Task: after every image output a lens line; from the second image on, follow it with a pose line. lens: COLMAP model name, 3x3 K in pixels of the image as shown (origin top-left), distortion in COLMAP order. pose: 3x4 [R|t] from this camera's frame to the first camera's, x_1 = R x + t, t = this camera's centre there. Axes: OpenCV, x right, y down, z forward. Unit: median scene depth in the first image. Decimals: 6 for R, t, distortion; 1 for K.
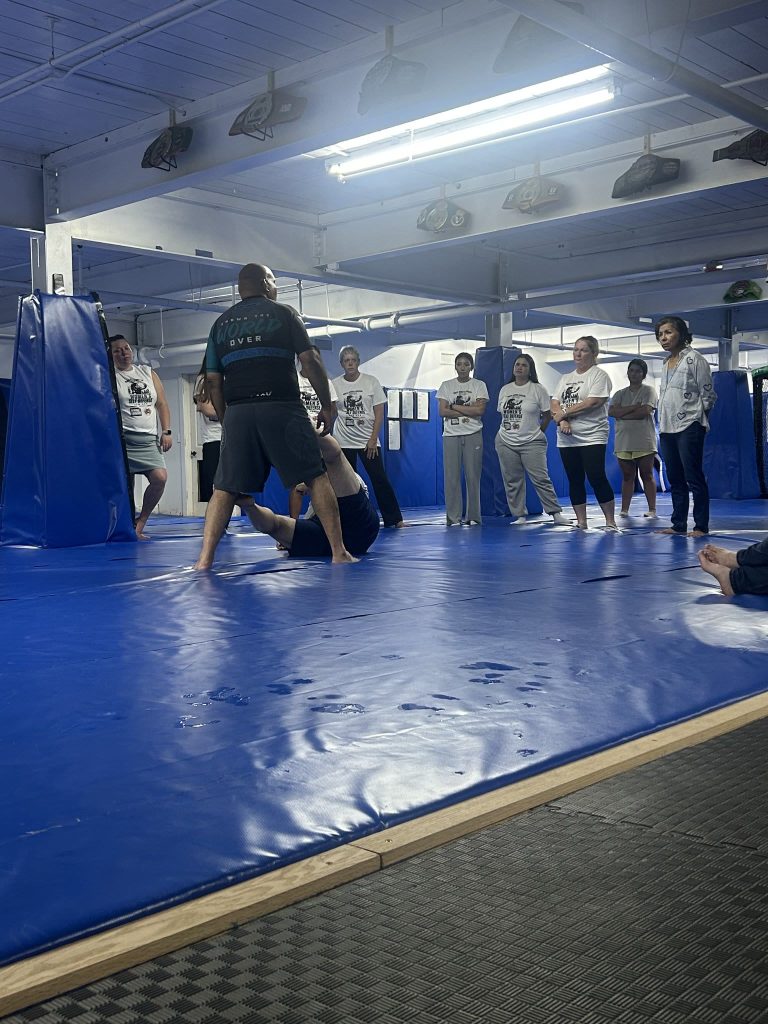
lens RADIAL K [[1161.1, 0, 371.5], [0, 1161.1, 516.6], [0, 0, 1]] dist [0.040873, 0.000000]
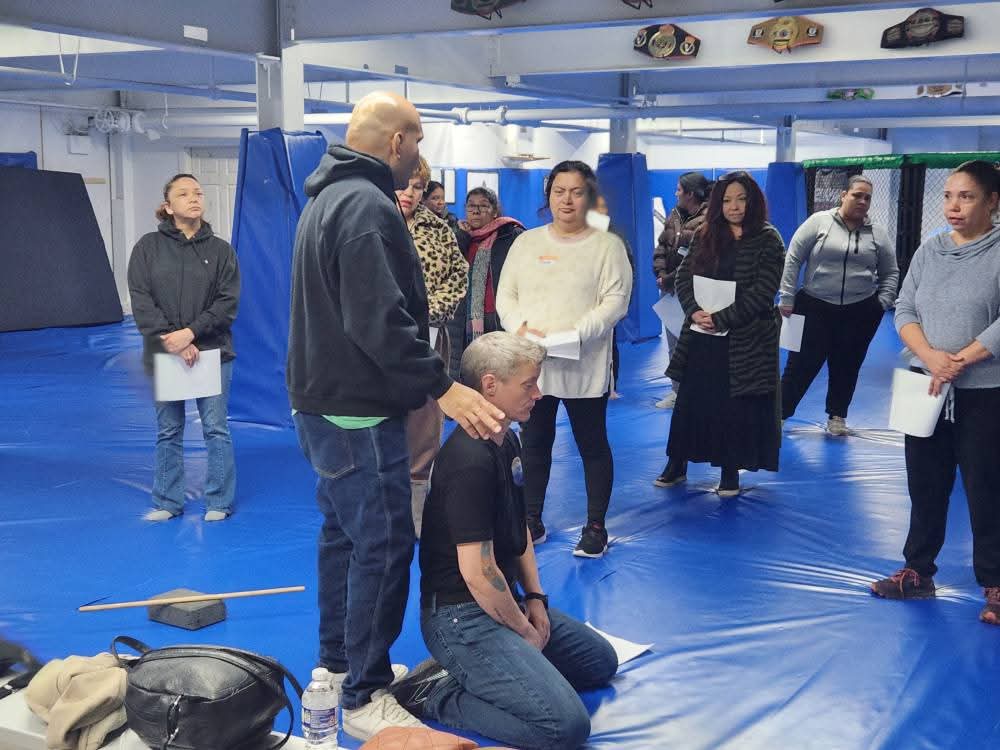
lens RADIAL K [[1375.5, 0, 501.4], [0, 1375.5, 371.5], [0, 0, 1]] dist [0.074141, 0.000000]
pose [[0.967155, -0.013113, 0.253850, -0.400484], [-0.010581, 0.995726, 0.091750, -0.114753], [-0.253968, -0.091422, 0.962882, -0.039445]]
